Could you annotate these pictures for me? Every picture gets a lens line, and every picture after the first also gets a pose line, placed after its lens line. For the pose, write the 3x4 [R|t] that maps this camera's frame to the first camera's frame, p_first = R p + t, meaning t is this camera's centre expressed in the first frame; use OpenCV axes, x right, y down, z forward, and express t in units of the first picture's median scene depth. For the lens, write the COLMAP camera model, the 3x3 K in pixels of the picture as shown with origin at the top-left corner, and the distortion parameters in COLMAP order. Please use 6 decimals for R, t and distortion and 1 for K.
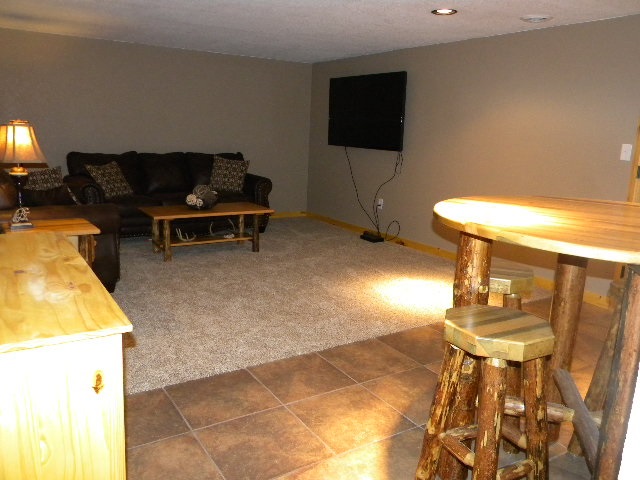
lens RADIAL K [[524.9, 0, 315.9], [0, 524.9, 234.0], [0, 0, 1]] dist [0.030341, -0.061859]
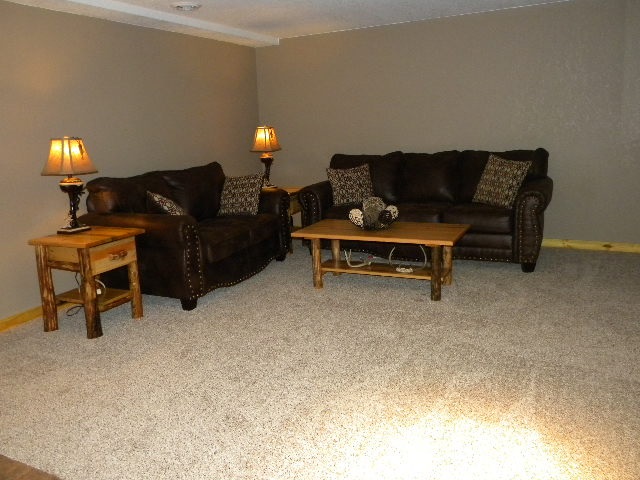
lens RADIAL K [[524.9, 0, 315.9], [0, 524.9, 234.0], [0, 0, 1]] dist [0.030341, -0.061859]
pose [[0.556303, 0.109352, -0.823753, 0.331674], [-0.096162, 0.993115, 0.066894, -0.077485], [0.825397, 0.042000, 0.562988, 0.470615]]
